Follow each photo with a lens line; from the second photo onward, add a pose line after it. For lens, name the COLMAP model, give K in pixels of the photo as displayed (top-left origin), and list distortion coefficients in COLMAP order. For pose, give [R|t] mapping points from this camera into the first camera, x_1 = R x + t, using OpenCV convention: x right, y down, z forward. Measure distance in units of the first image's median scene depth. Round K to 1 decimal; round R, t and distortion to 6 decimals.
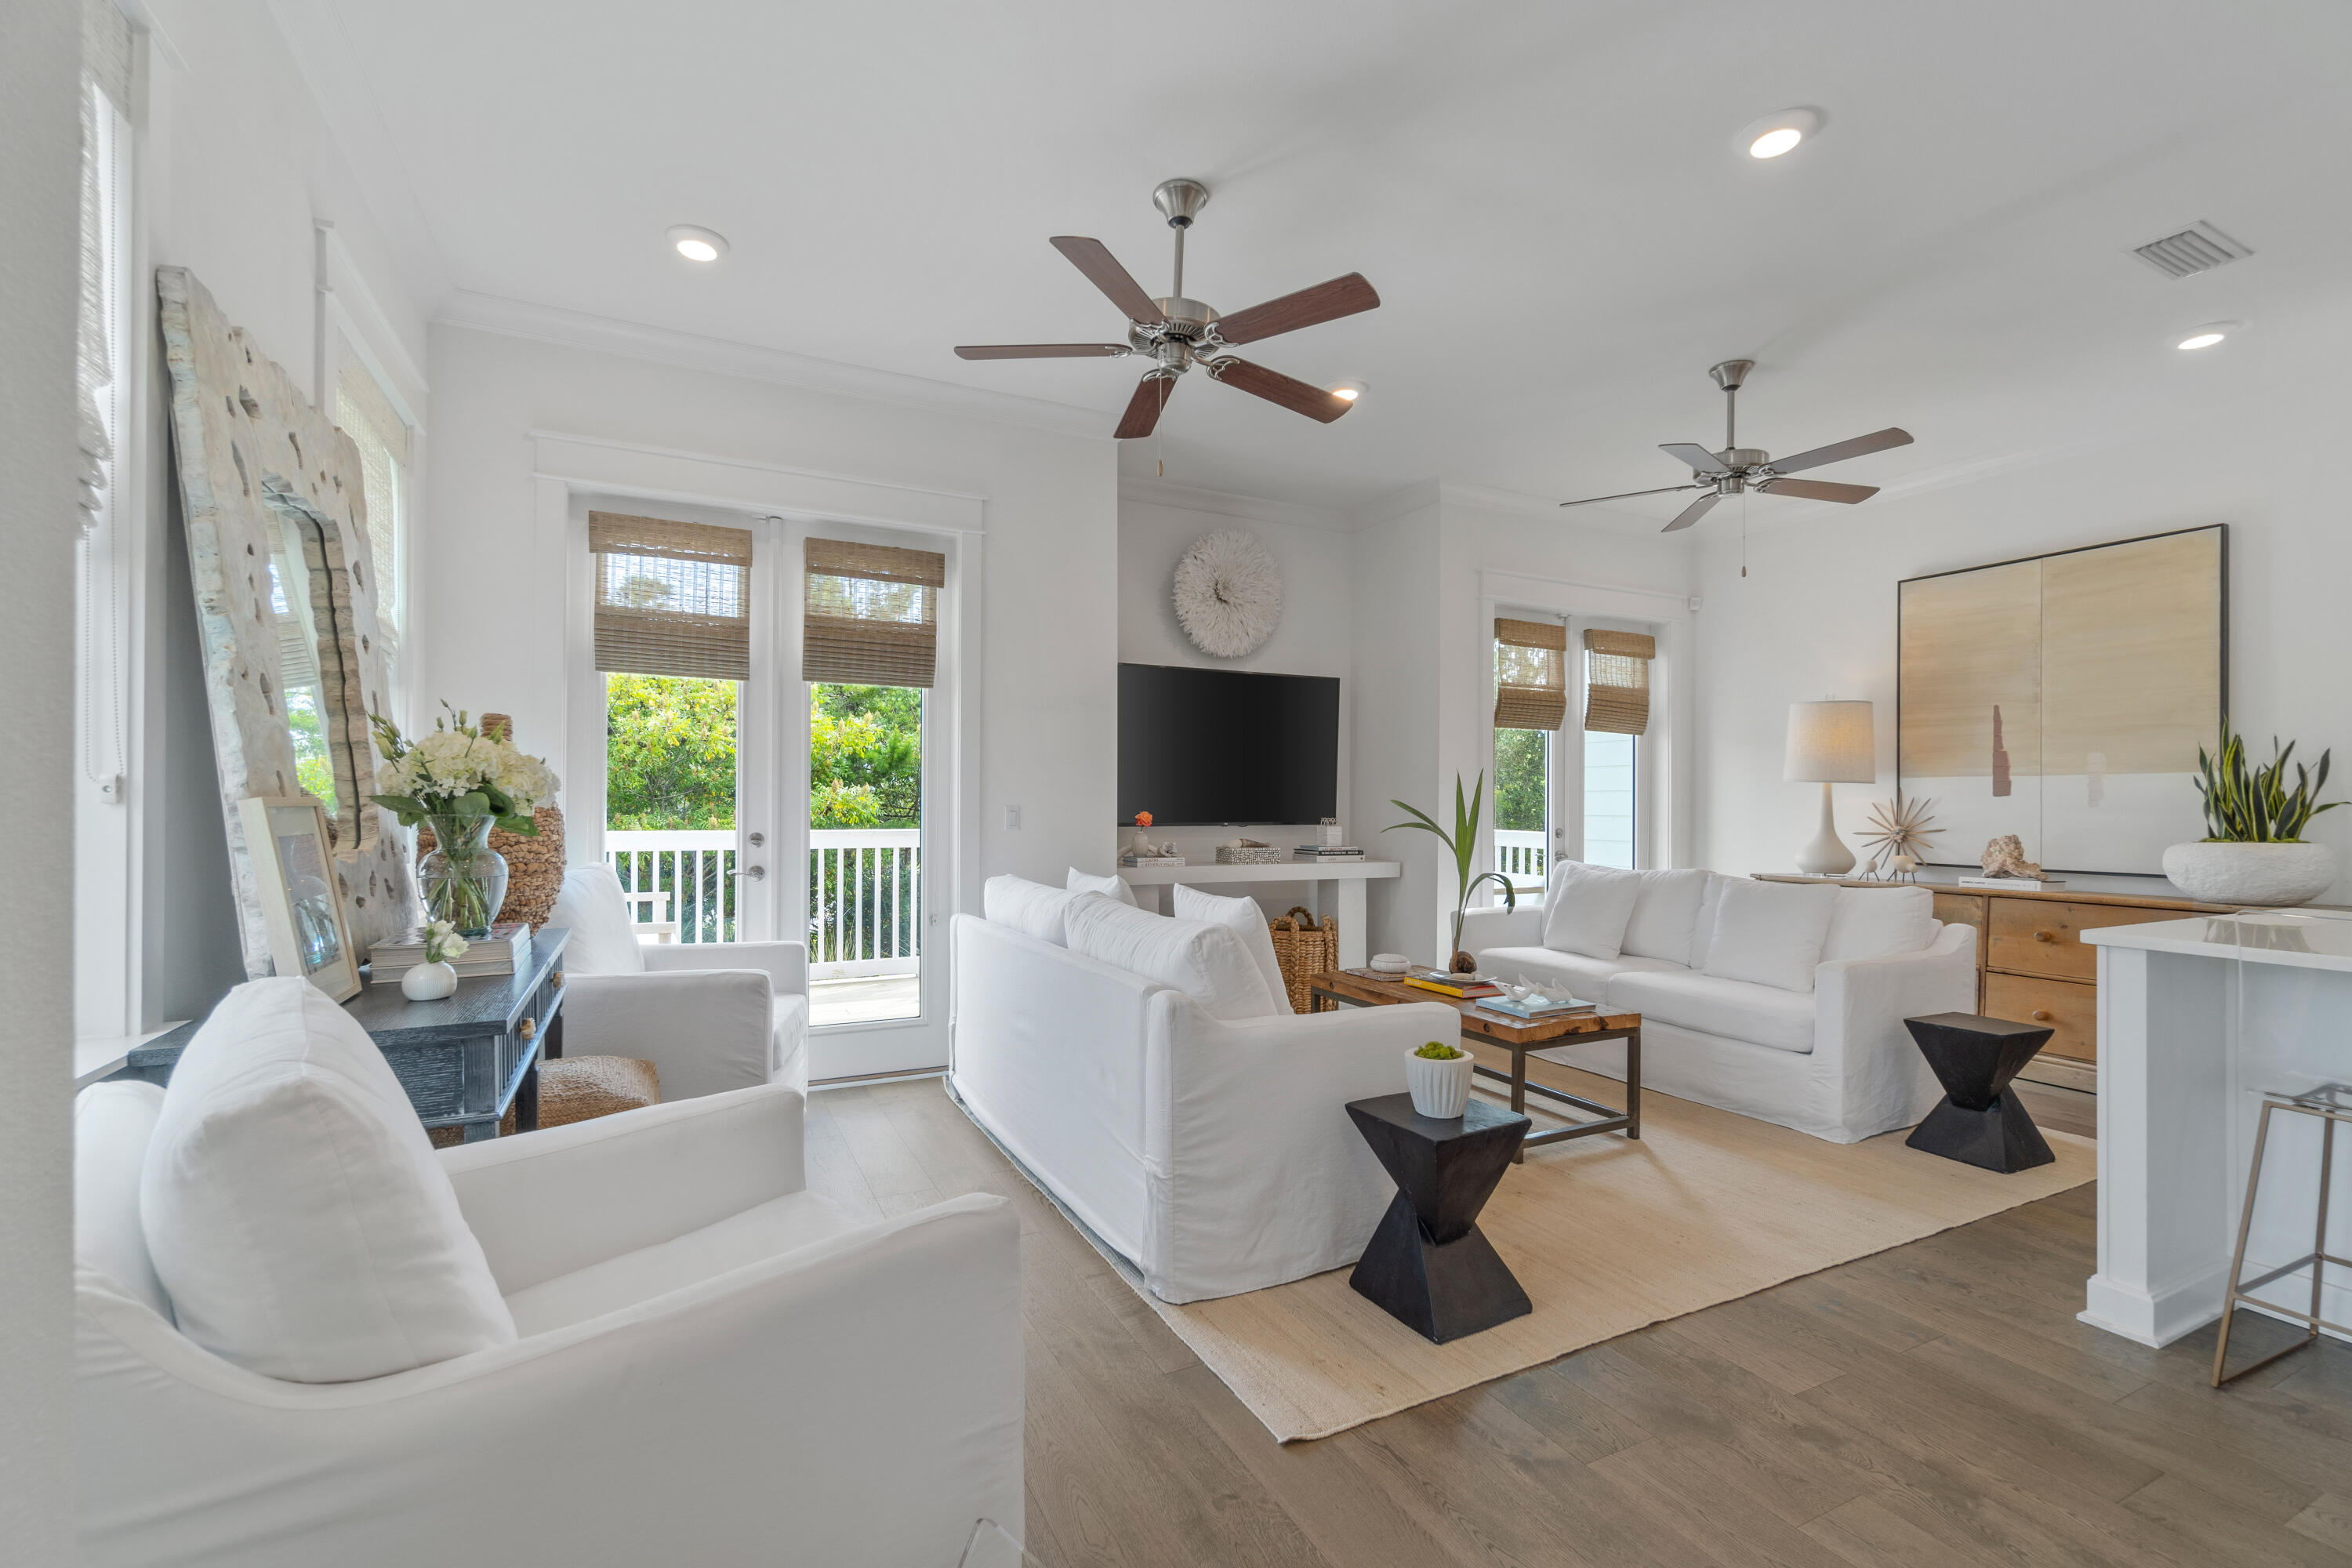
lens RADIAL K [[1015.8, 0, 1168.1], [0, 1015.8, 797.1], [0, 0, 1]] dist [-0.000774, 0.000404]
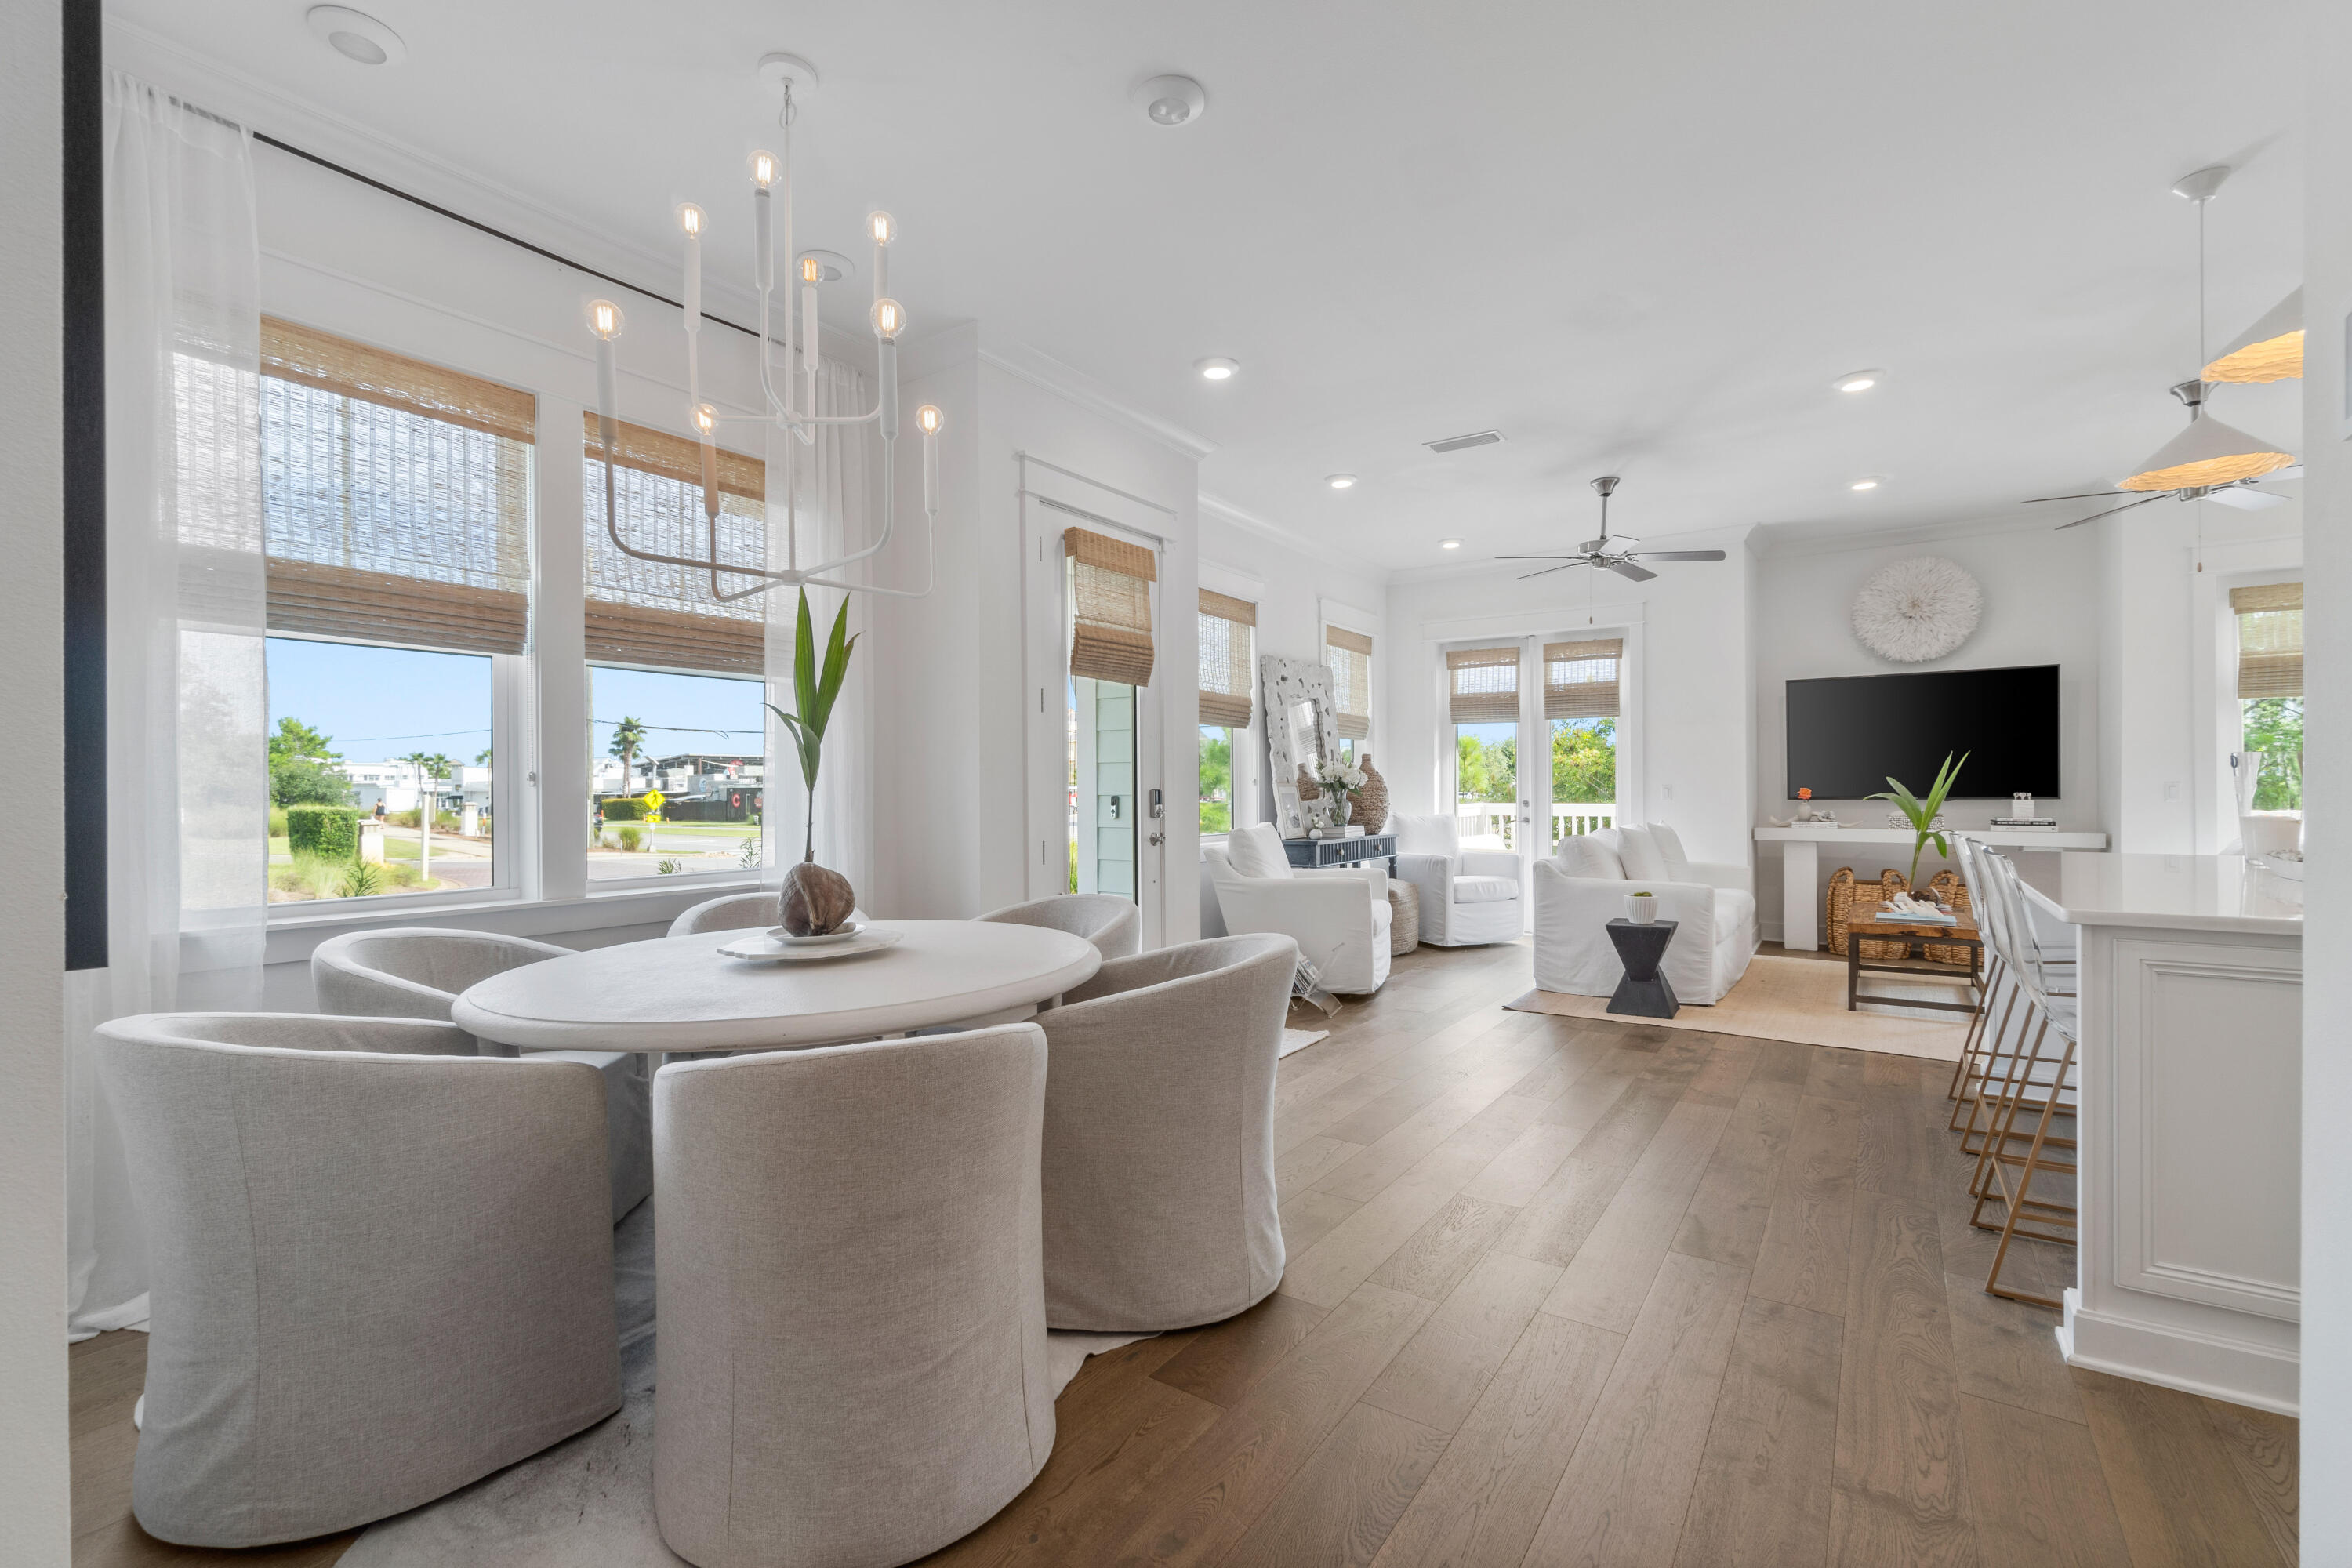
lens RADIAL K [[1026.5, 0, 1166.1], [0, 1026.5, 786.7], [0, 0, 1]] dist [-0.001807, 0.000079]
pose [[0.476108, -0.012193, -0.879303, 0.931310], [0.012165, 0.999900, -0.007278, 0.014028], [0.879303, -0.007231, 0.476208, -0.501753]]
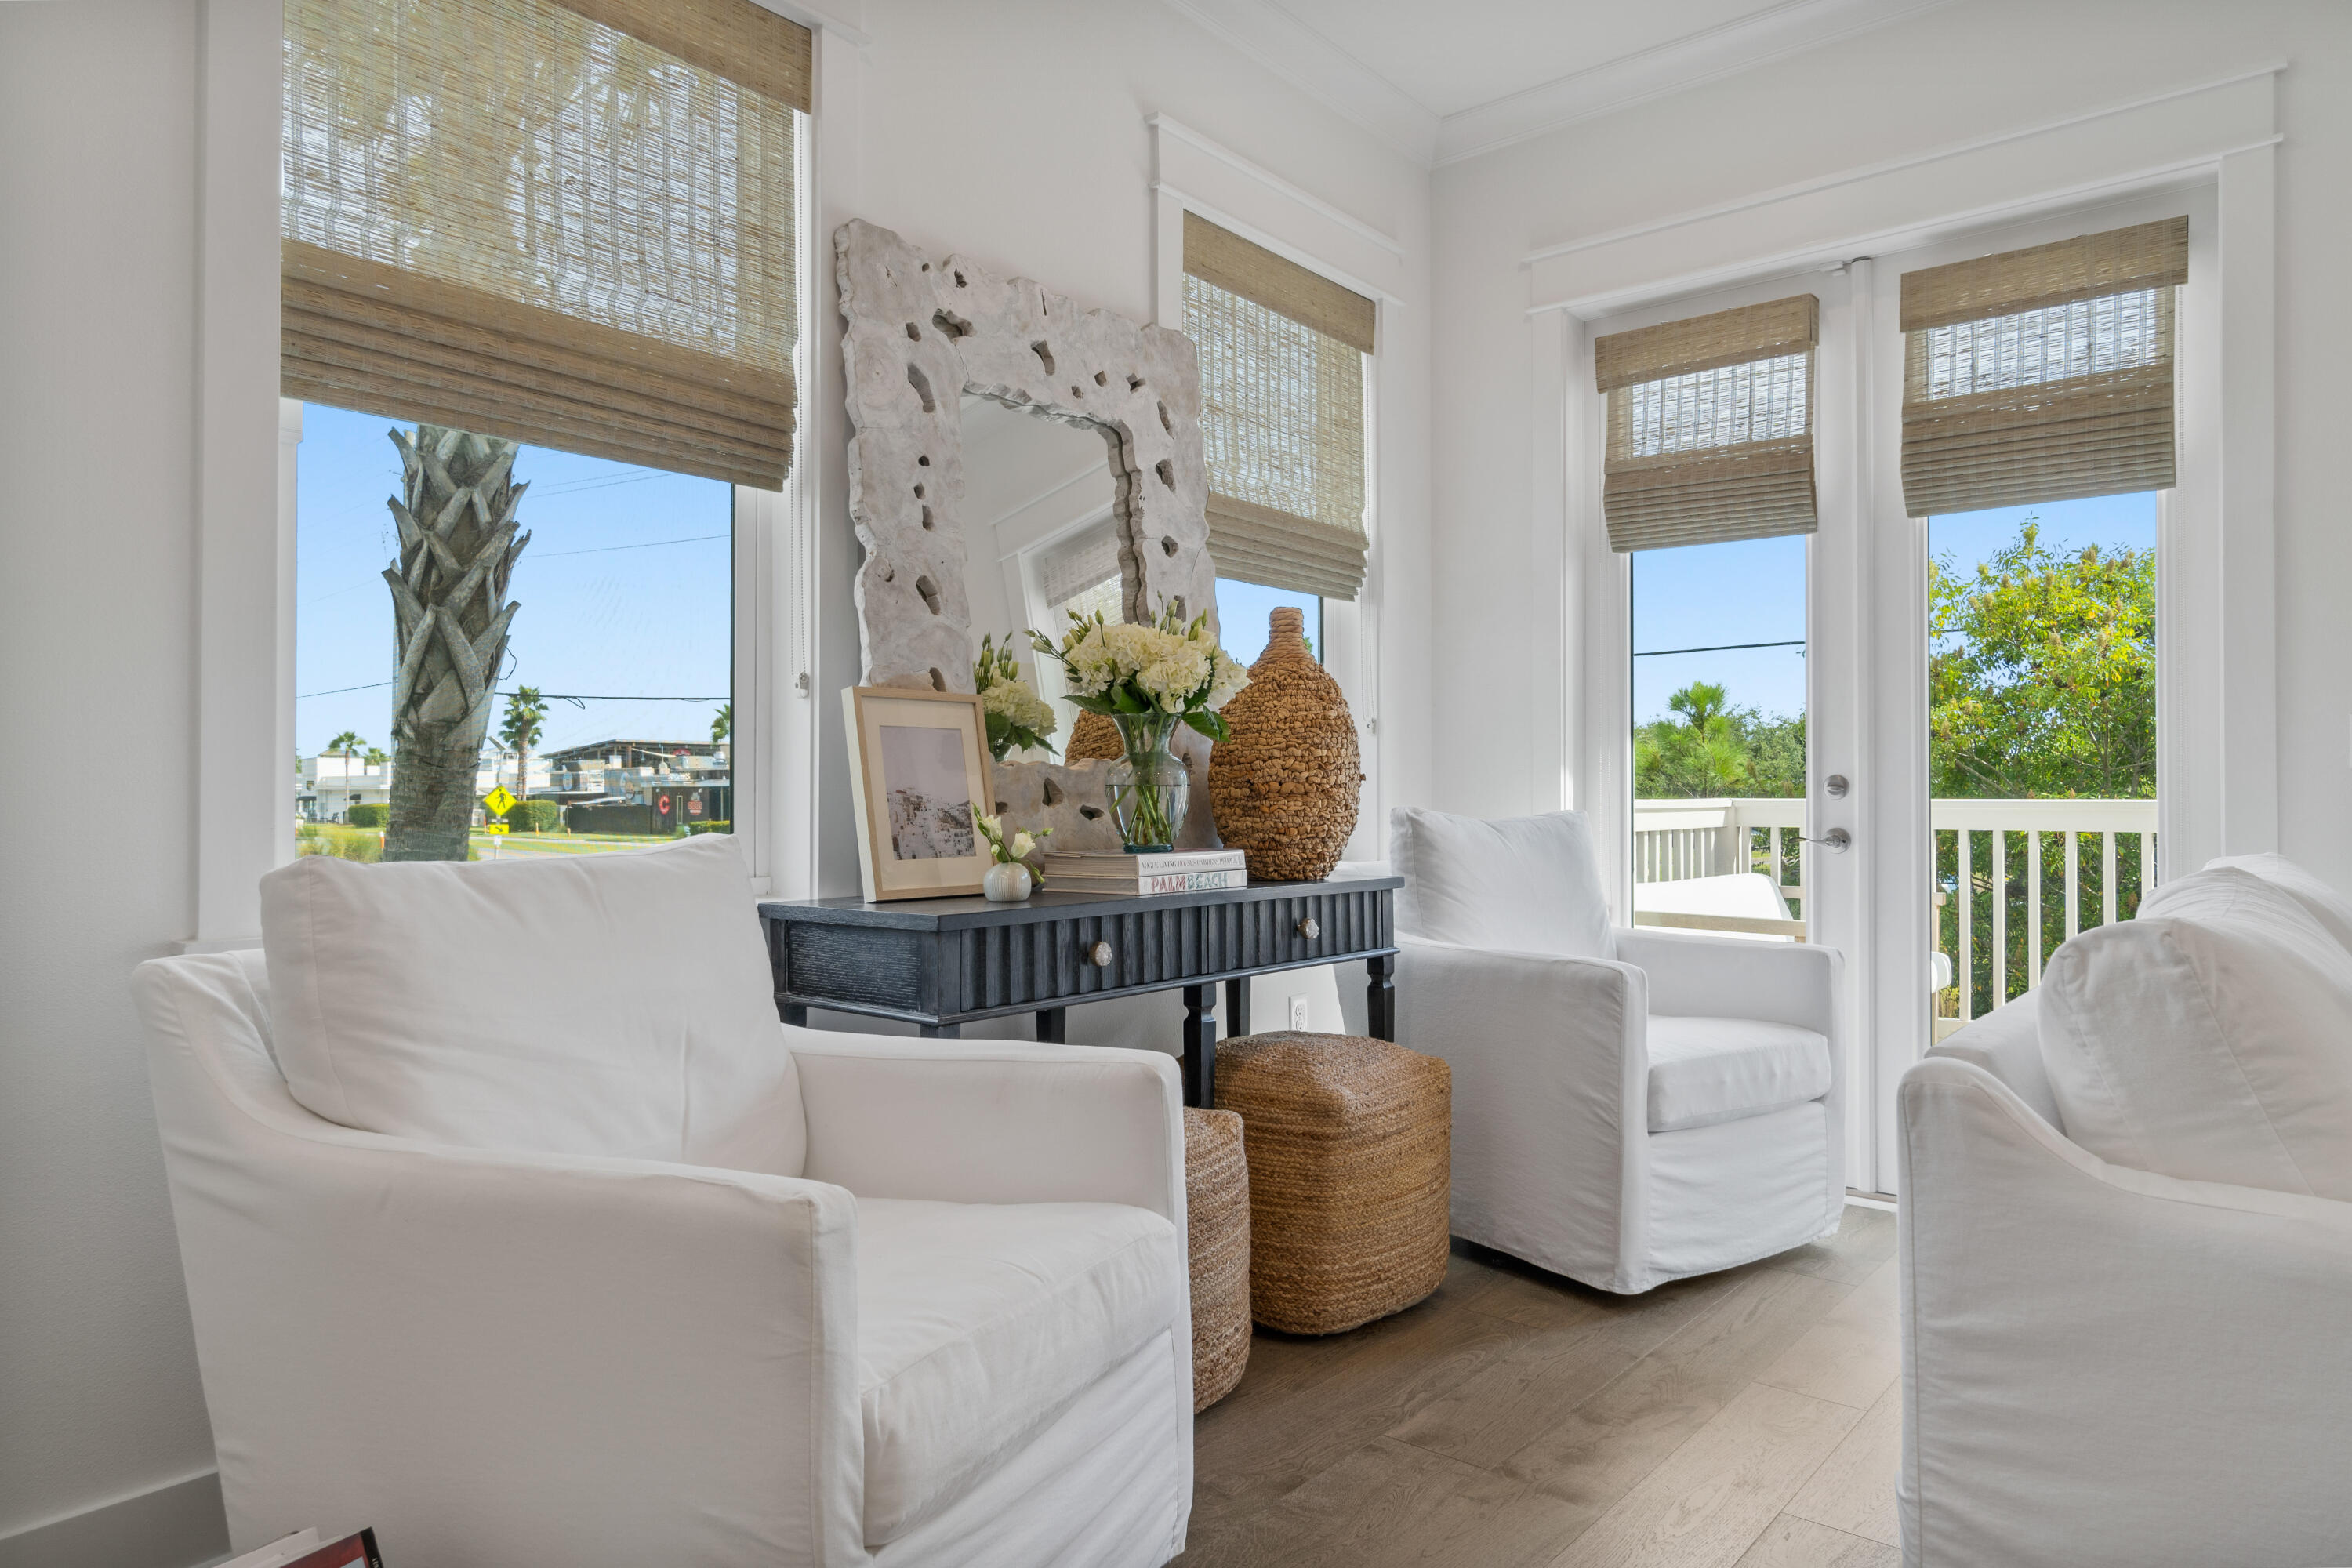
lens RADIAL K [[1444.0, 0, 1170.0], [0, 1444.0, 781.6], [0, 0, 1]] dist [-0.000757, -0.000483]
pose [[0.392538, -0.015624, -0.919603, 0.231508], [0.007184, 0.999877, -0.013922, 0.045600], [0.919708, -0.001141, 0.392602, 0.260805]]
